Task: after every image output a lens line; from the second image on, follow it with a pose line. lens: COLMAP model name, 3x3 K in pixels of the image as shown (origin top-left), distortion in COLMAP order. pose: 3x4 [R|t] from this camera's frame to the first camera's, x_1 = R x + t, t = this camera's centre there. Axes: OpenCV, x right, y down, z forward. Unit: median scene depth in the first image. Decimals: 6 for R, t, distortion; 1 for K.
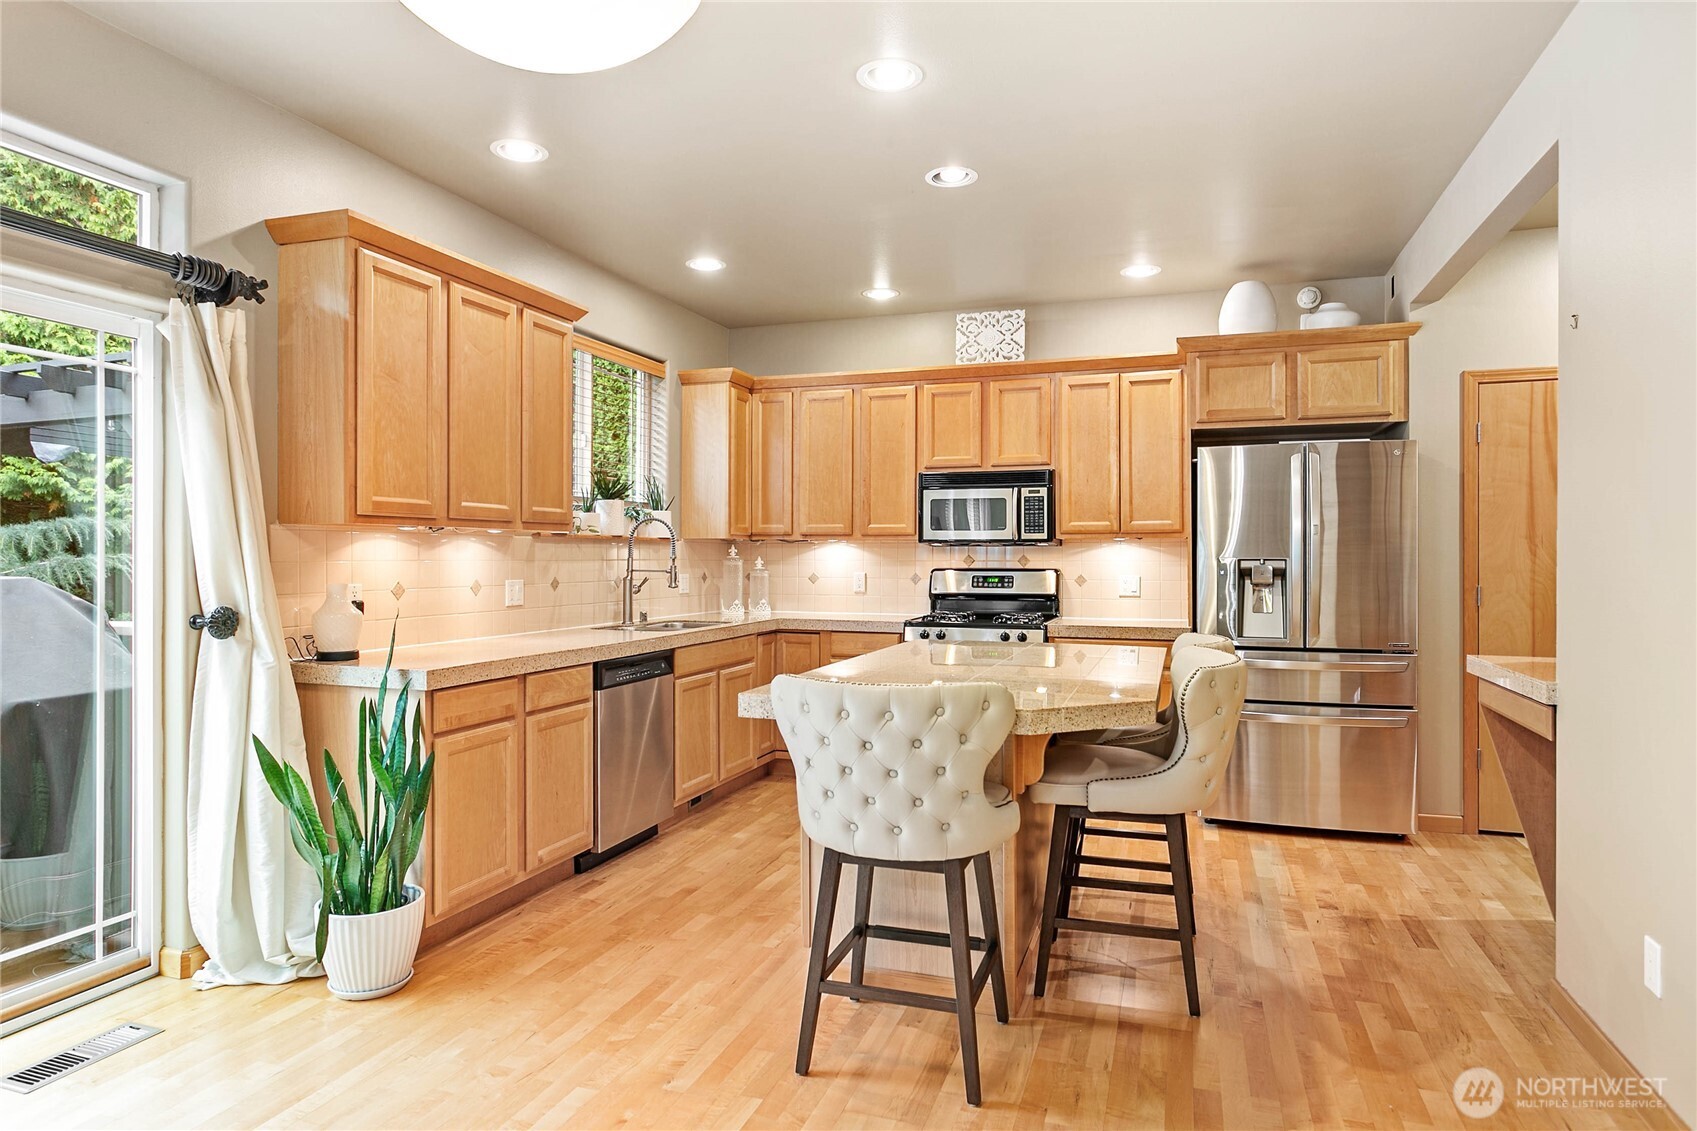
lens RADIAL K [[986.9, 0, 845.0], [0, 986.9, 562.6], [0, 0, 1]] dist [-0.014446, 0.003016]
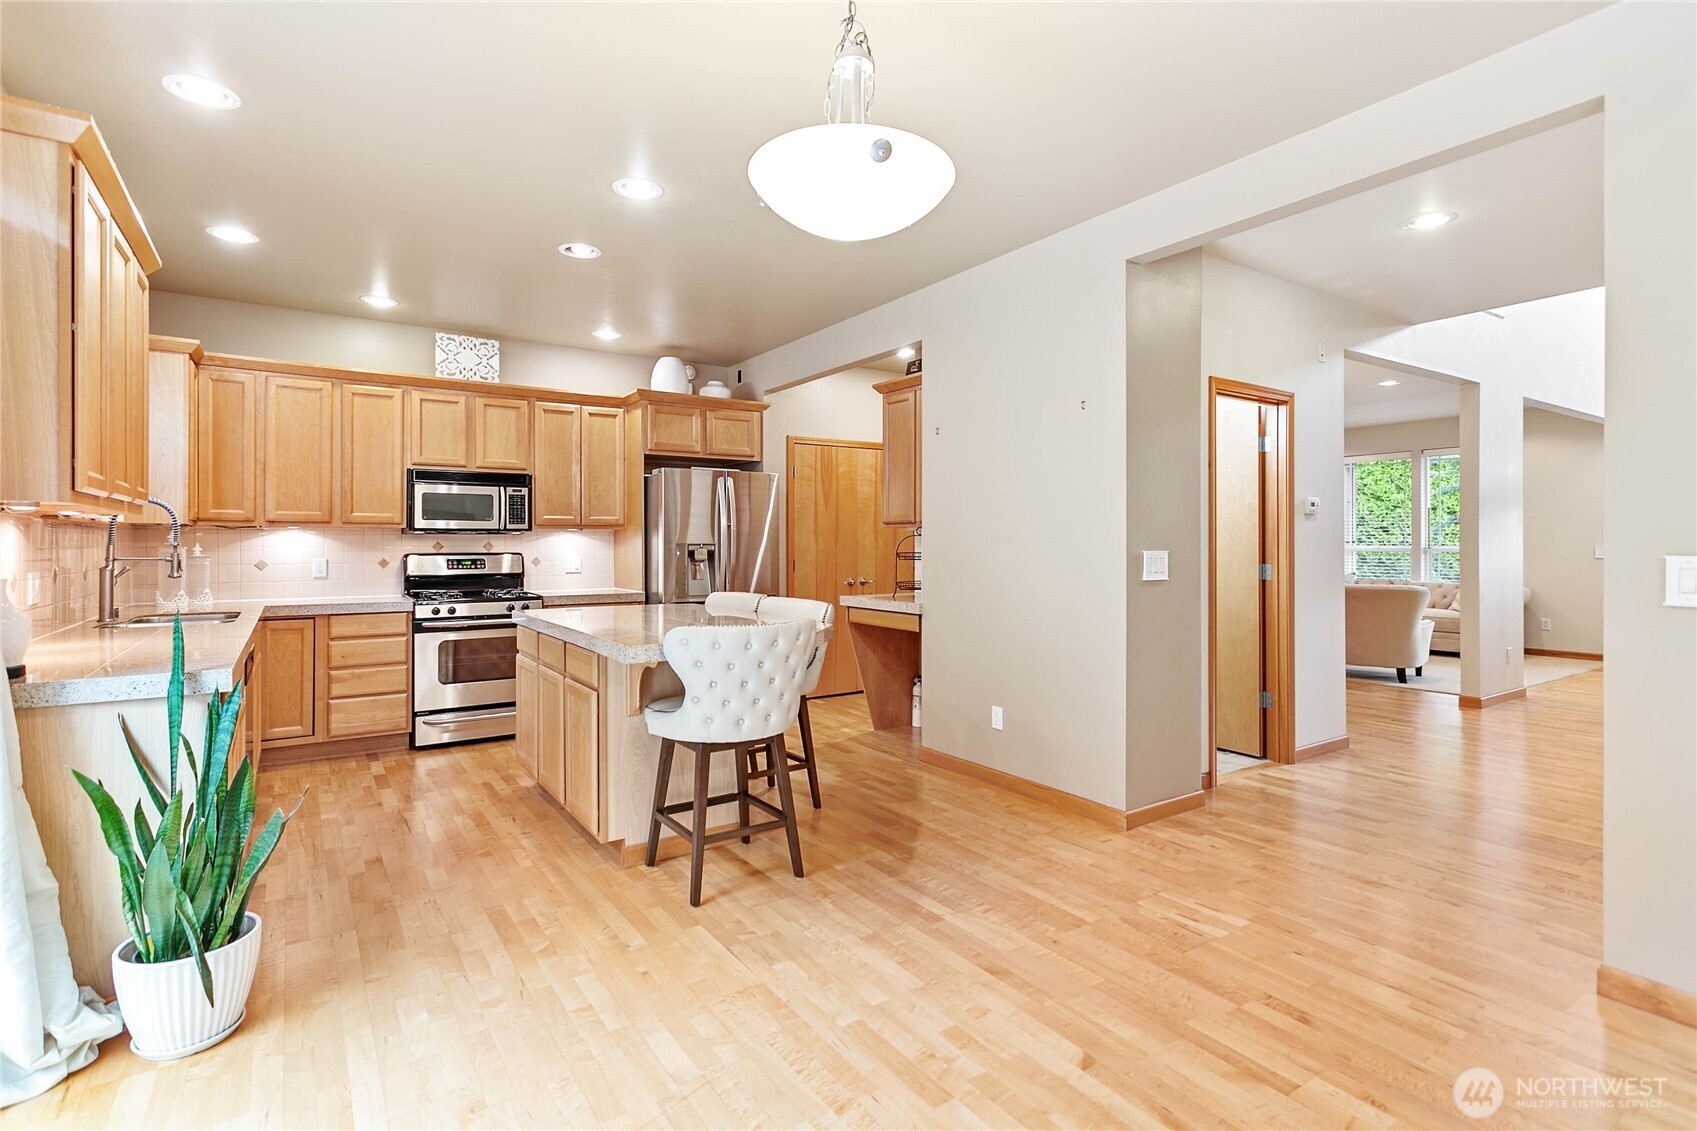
lens RADIAL K [[817.9, 0, 844.4], [0, 817.9, 541.8], [0, 0, 1]] dist [0.000367, 0.002995]
pose [[0.594085, -0.000646, 0.804402, -0.413430], [0.004610, 0.999986, -0.002602, -0.002758], [-0.804389, 0.005254, 0.594080, 0.055010]]
